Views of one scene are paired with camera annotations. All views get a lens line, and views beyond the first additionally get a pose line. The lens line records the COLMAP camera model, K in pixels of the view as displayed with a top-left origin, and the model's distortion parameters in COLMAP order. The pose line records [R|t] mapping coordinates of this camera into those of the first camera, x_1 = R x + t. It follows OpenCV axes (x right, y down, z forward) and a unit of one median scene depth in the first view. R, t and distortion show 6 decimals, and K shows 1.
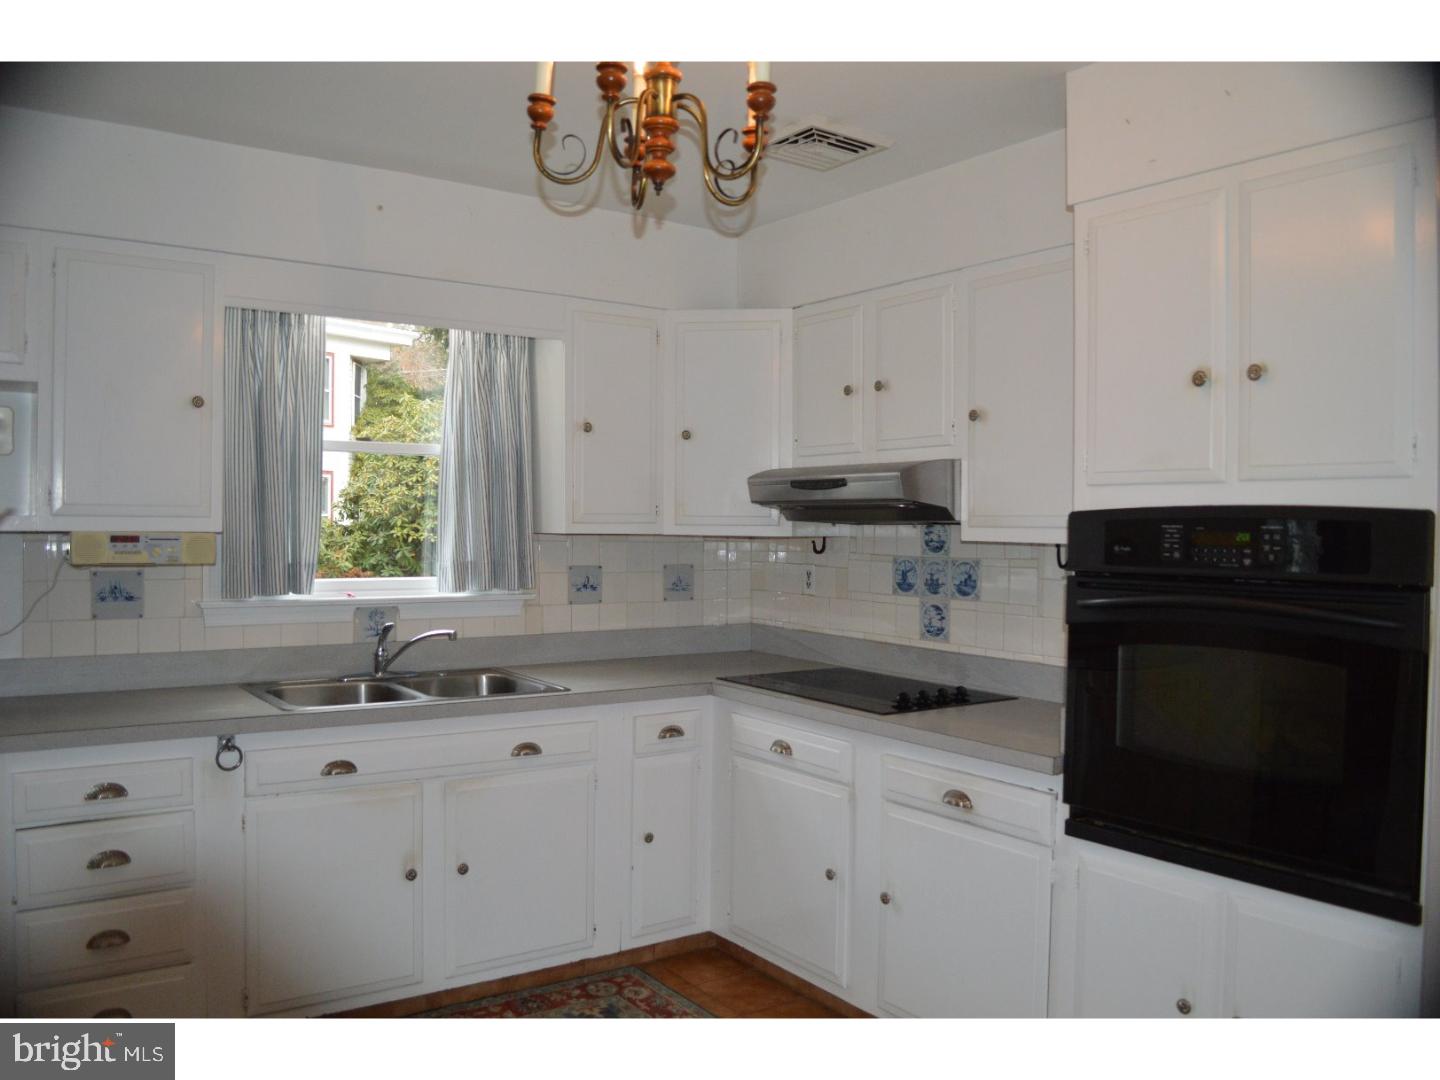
lens RADIAL K [[1217.3, 0, 720.0], [0, 1217.3, 540.0], [0, 0, 1]] dist [-0.027509, 0.001535]
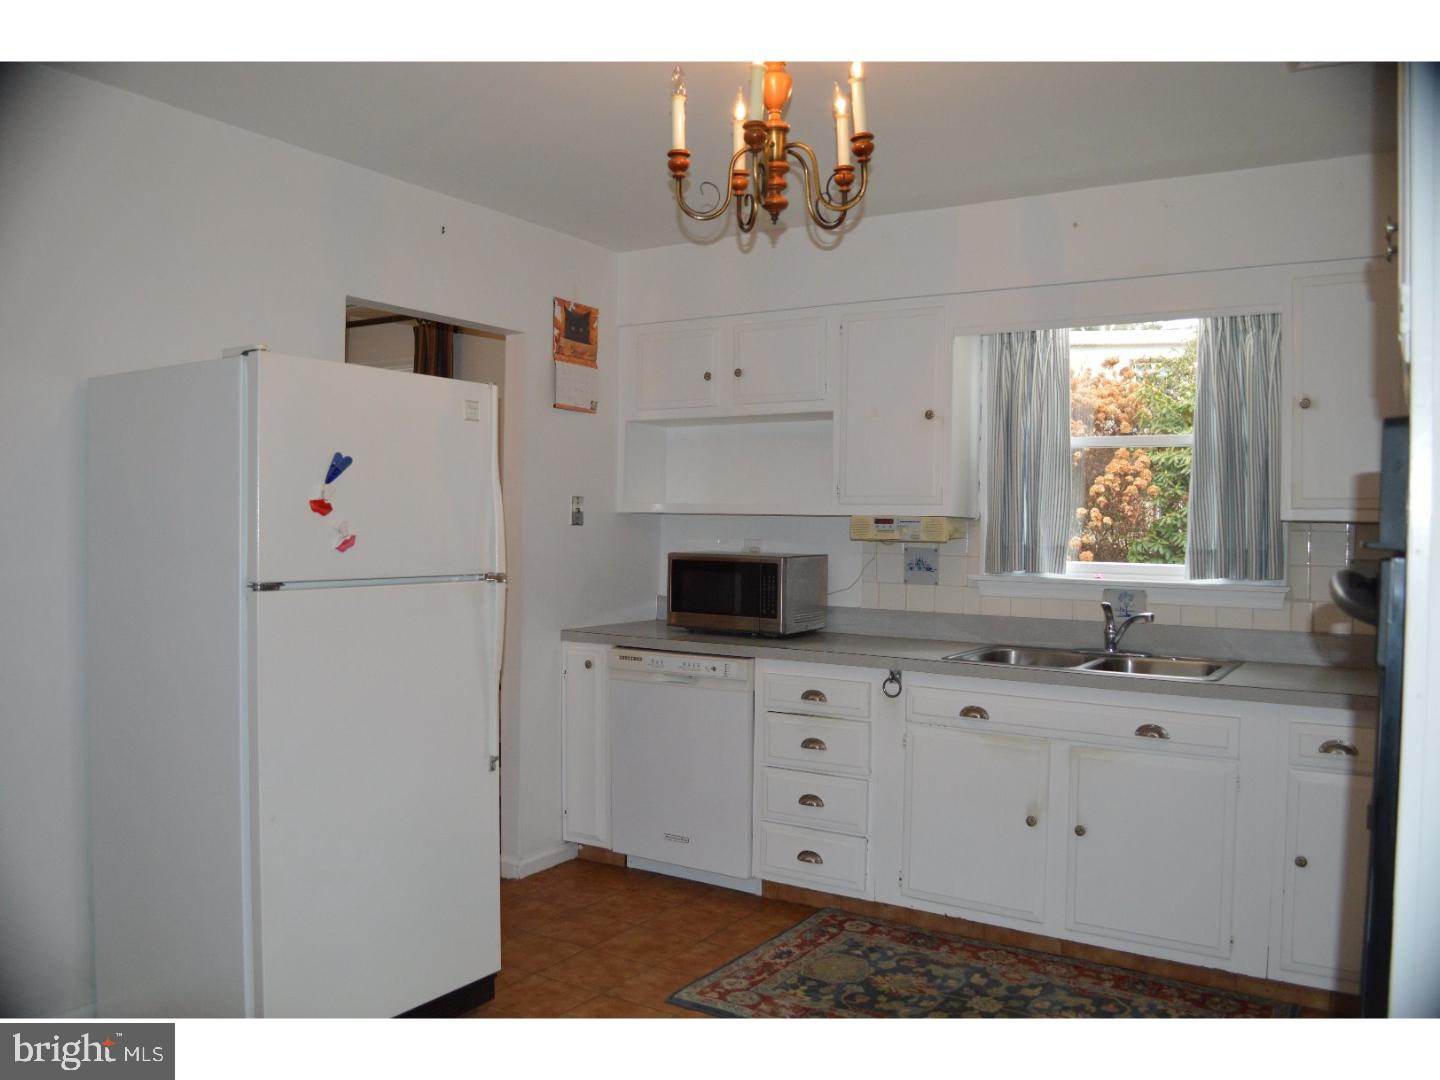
lens RADIAL K [[1244.7, 0, 720.0], [0, 1244.7, 540.0], [0, 0, 1]] dist [0.055812, -0.002098]
pose [[0.403078, 0.008986, -0.915122, 0.648090], [-0.026168, 0.999656, -0.001711, 0.024956], [0.914791, 0.024637, 0.403175, 0.249898]]
